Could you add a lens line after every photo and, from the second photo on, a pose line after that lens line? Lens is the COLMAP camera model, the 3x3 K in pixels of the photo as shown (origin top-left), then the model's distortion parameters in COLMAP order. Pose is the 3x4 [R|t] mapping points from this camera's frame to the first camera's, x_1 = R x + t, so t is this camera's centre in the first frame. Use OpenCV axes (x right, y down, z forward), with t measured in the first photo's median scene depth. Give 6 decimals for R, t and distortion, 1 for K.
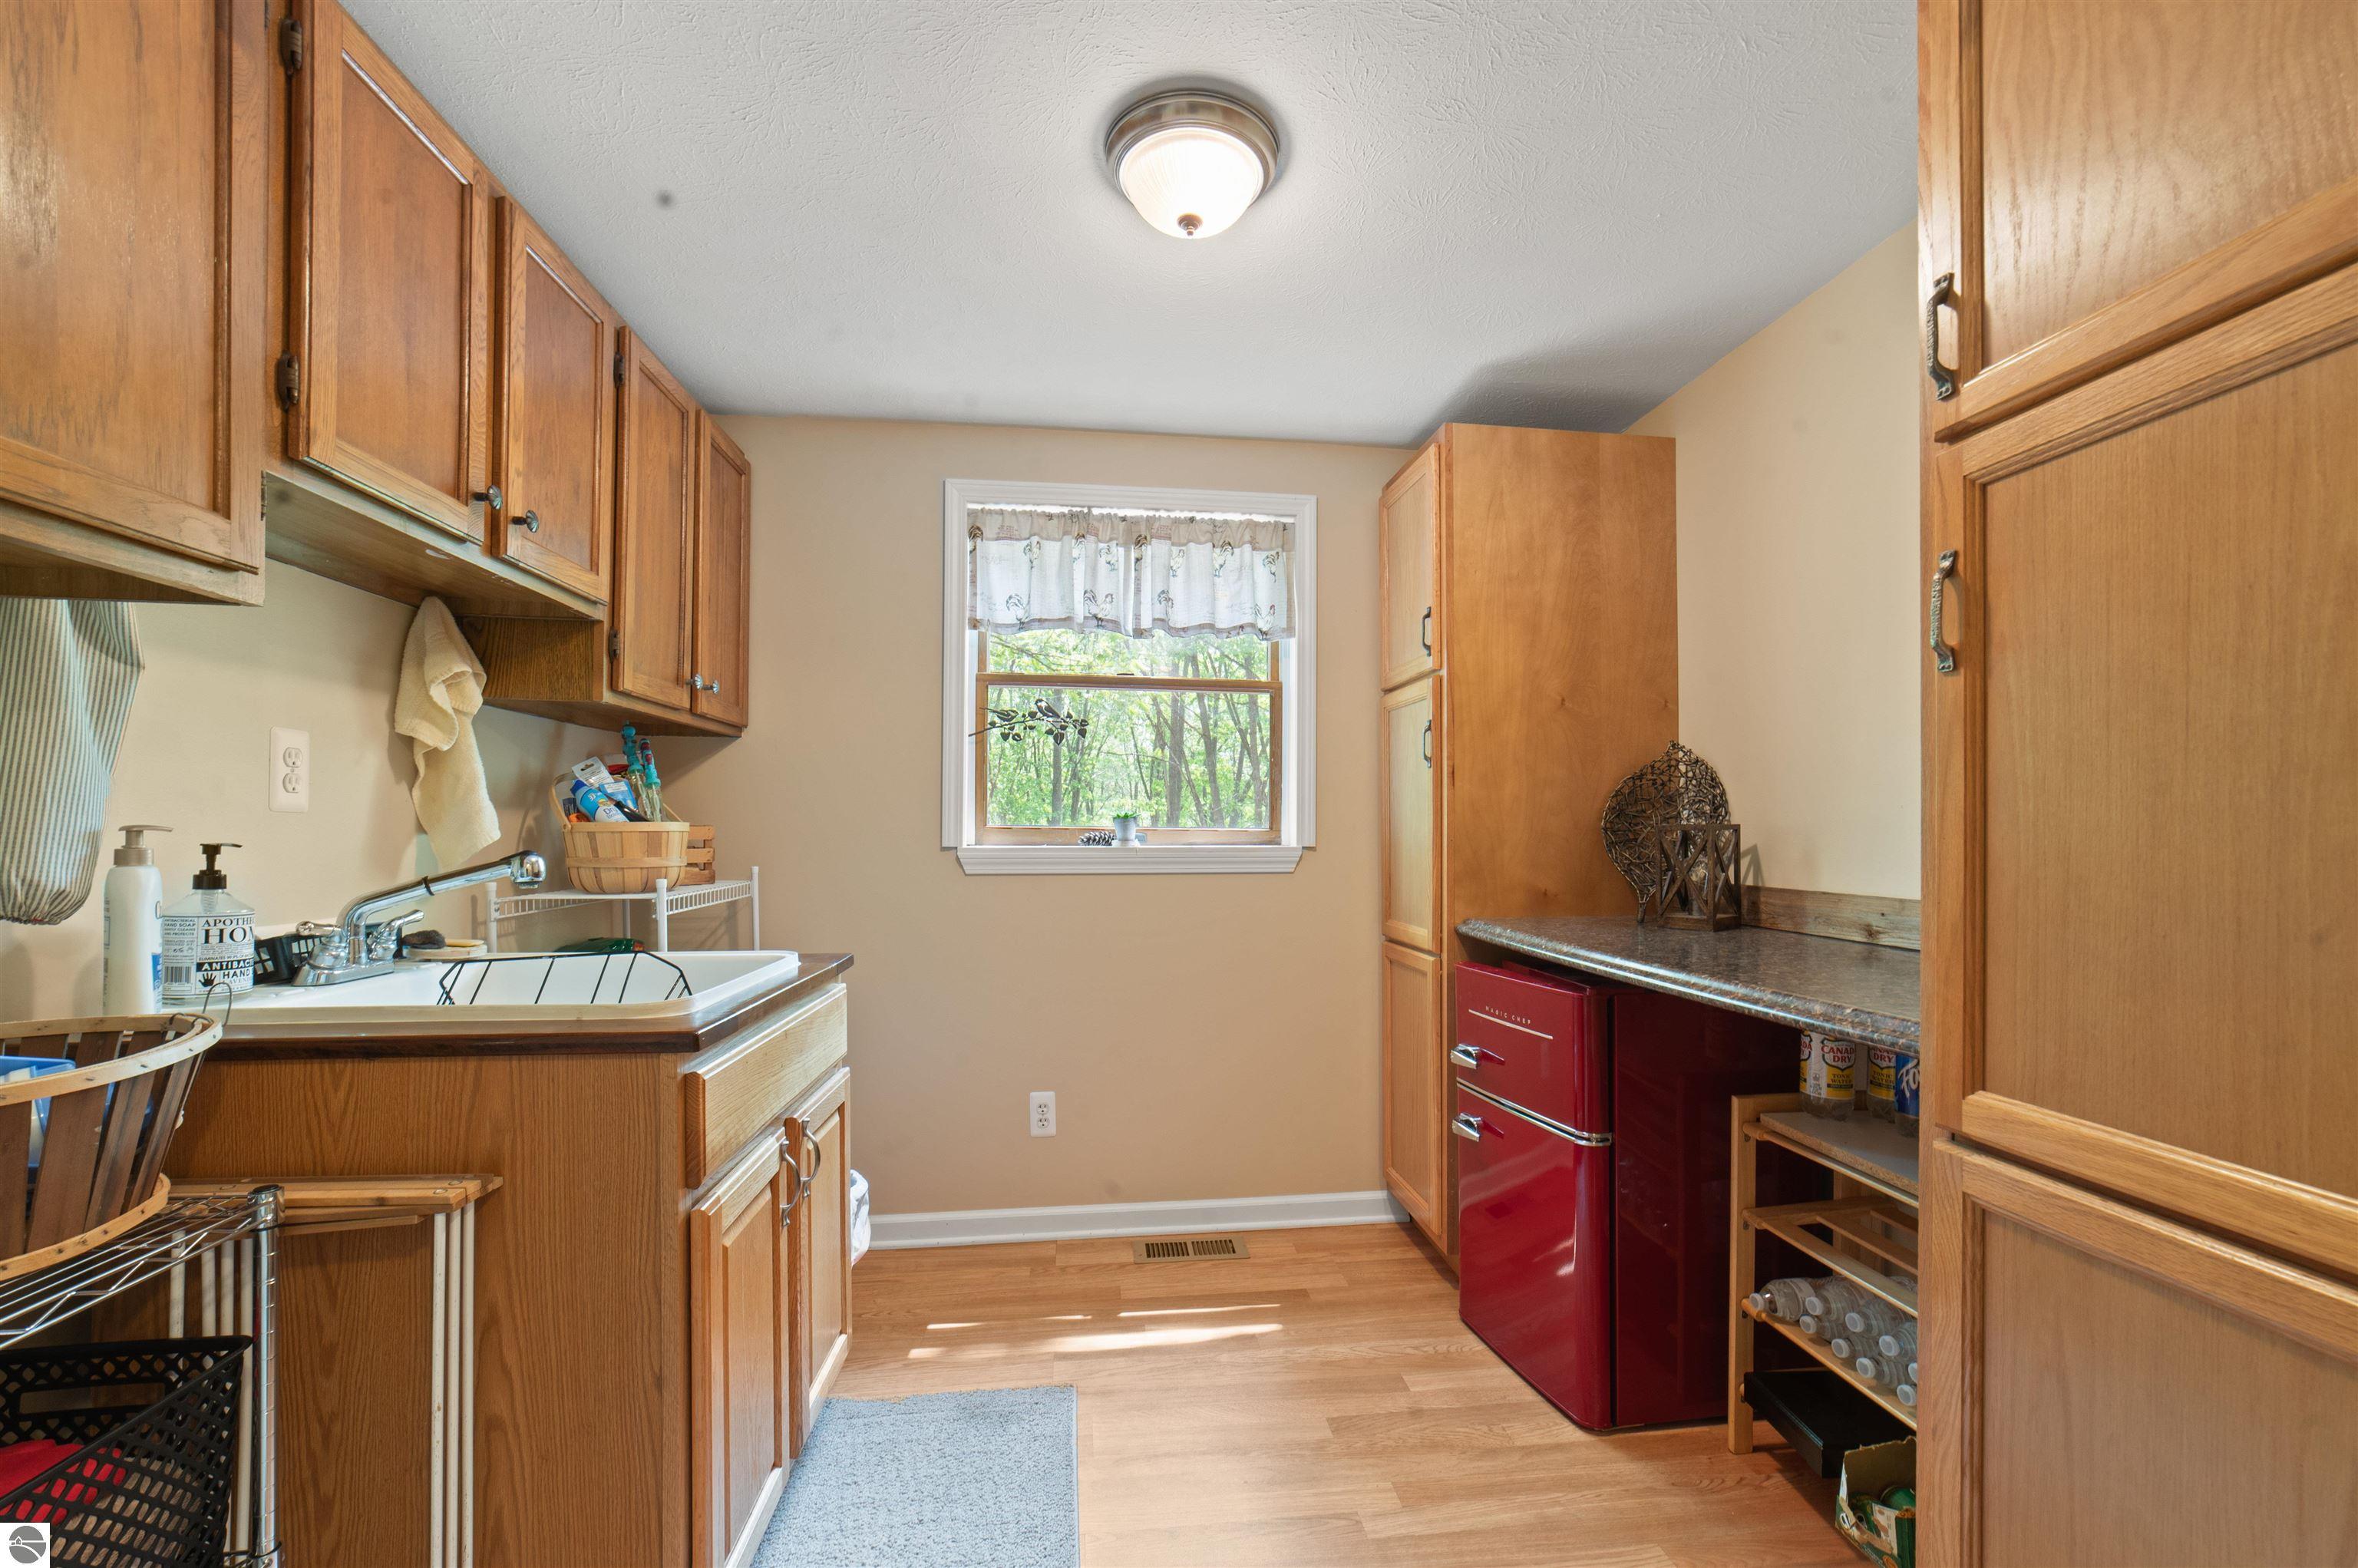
lens RADIAL K [[989.2, 0, 1231.0], [0, 989.2, 840.7], [0, 0, 1]] dist [-0.029179, 0.011969]
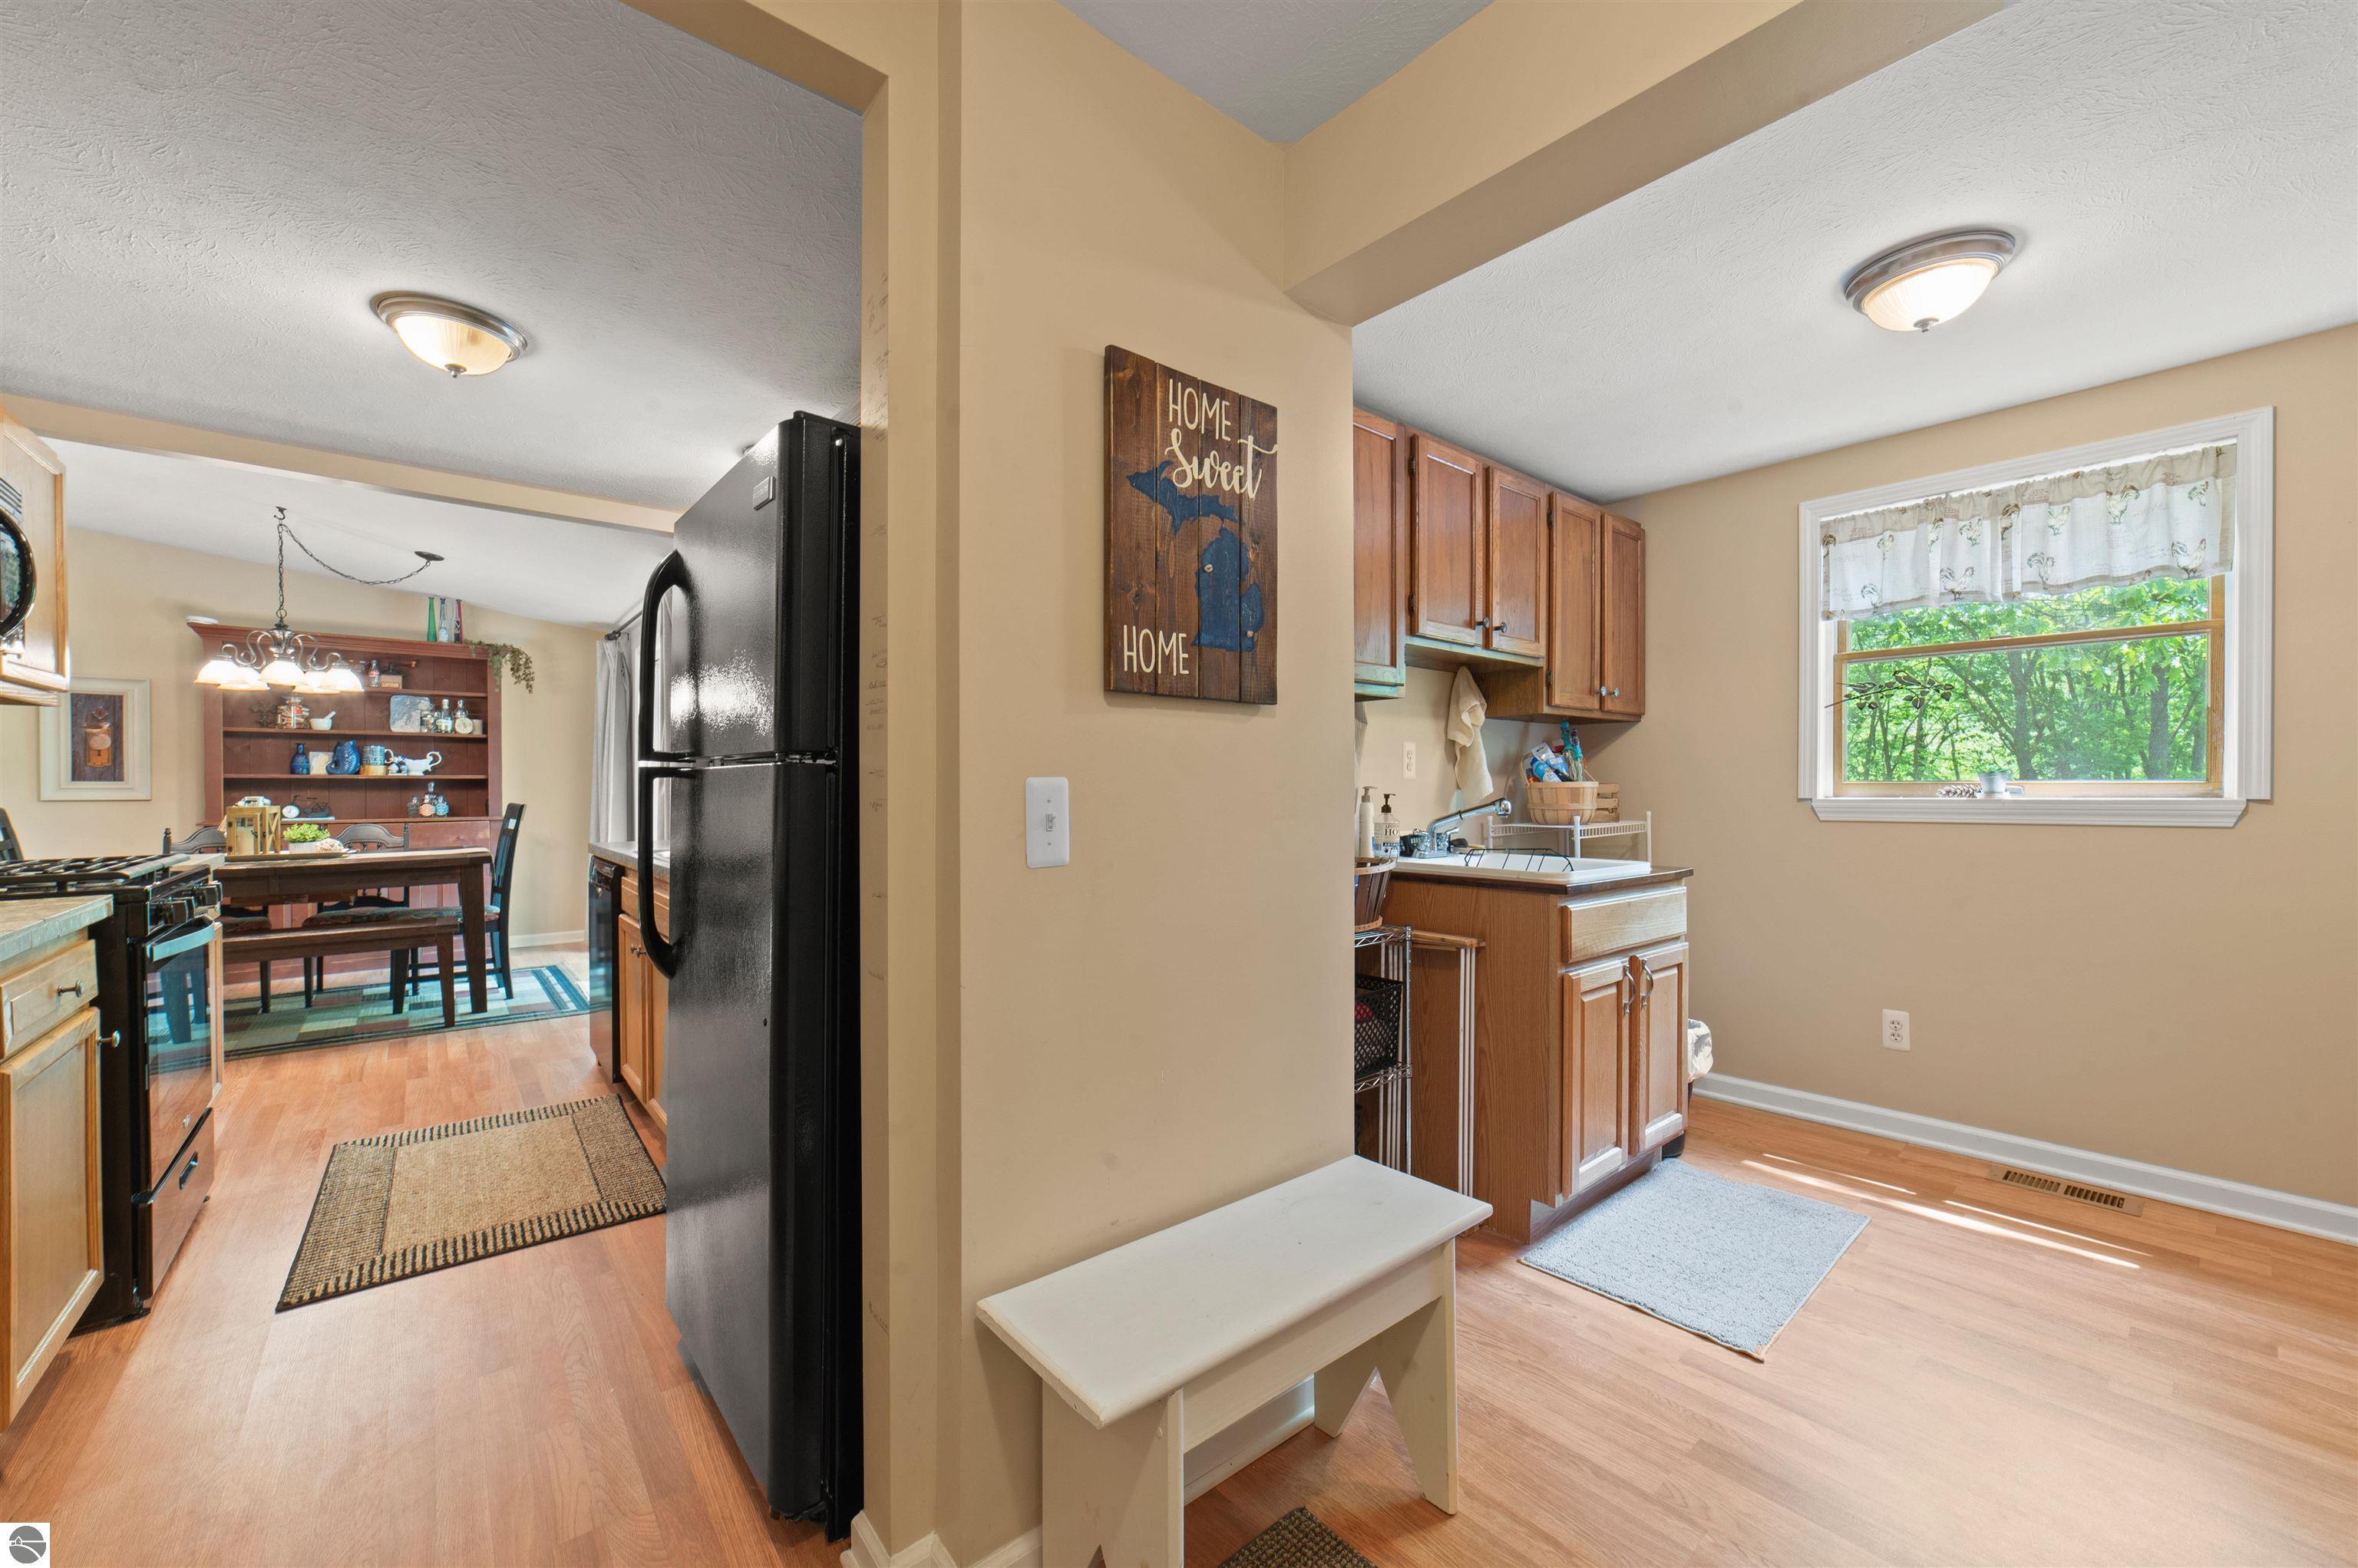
lens RADIAL K [[894.0, 0, 1179.0], [0, 894.0, 784.0], [0, 0, 1]] dist [-0.025441, 0.008324]
pose [[0.539720, -0.008875, -0.841798, 0.351854], [-0.001310, 0.999934, -0.011382, 0.002709], [0.841843, 0.007246, 0.539673, -0.412592]]
